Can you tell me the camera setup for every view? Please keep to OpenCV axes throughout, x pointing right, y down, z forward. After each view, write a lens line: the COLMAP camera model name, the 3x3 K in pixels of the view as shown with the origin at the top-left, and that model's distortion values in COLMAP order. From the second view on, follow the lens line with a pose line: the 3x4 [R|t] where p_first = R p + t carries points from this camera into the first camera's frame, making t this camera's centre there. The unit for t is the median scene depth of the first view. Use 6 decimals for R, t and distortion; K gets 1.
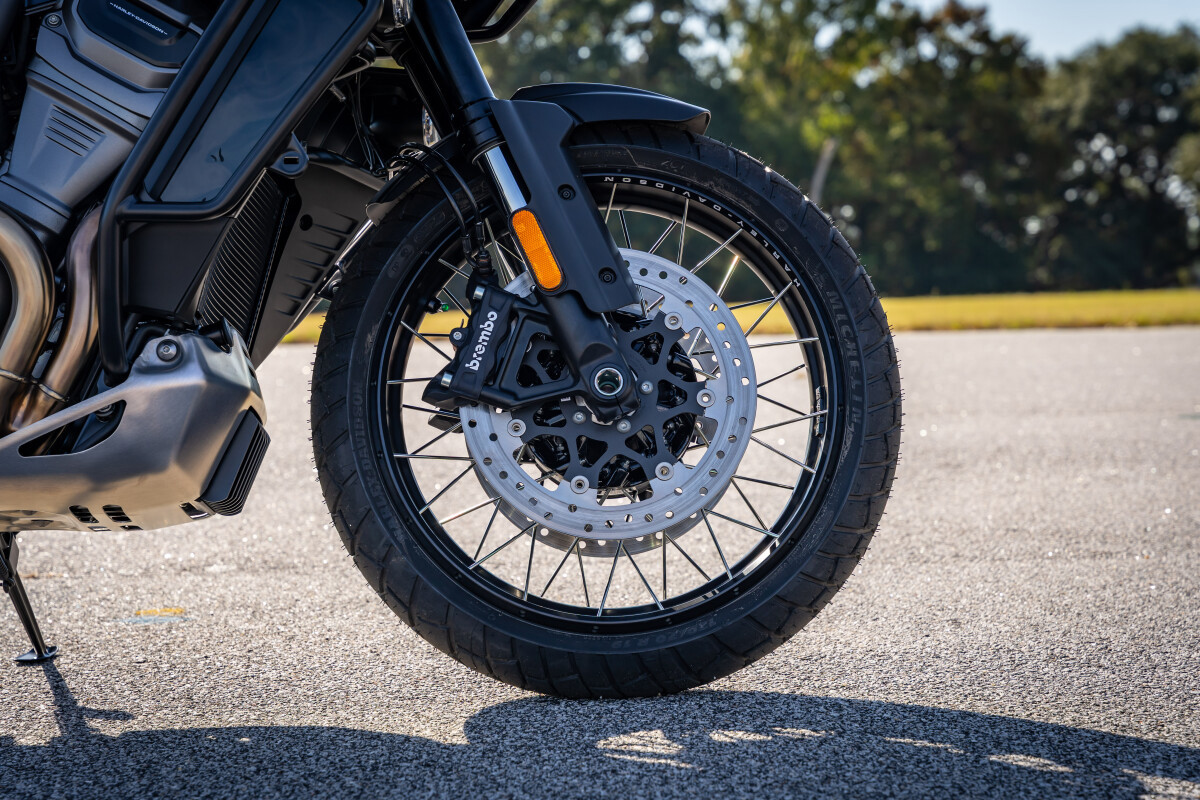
lens RADIAL K [[2474.3, 0, 597.3], [0, 2474.3, 406.3], [0, 0, 1]] dist [0.052704, 0.000000]
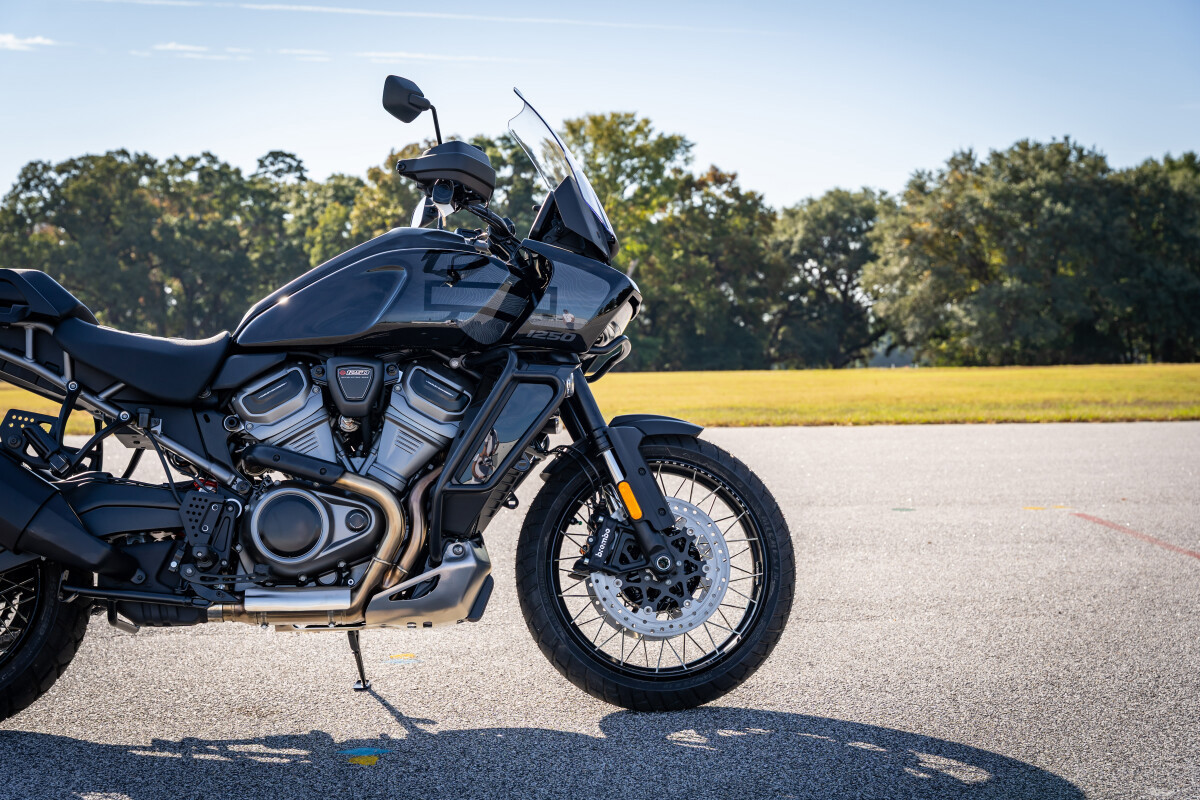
lens RADIAL K [[1707.5, 0, 598.9], [0, 1707.5, 403.0], [0, 0, 1]] dist [0.025453, 0.000000]
pose [[0.996784, 0.005937, 0.079918, -0.163803], [-0.004722, 0.999870, -0.015388, -0.120790], [-0.079999, 0.014961, 0.996683, -0.446662]]
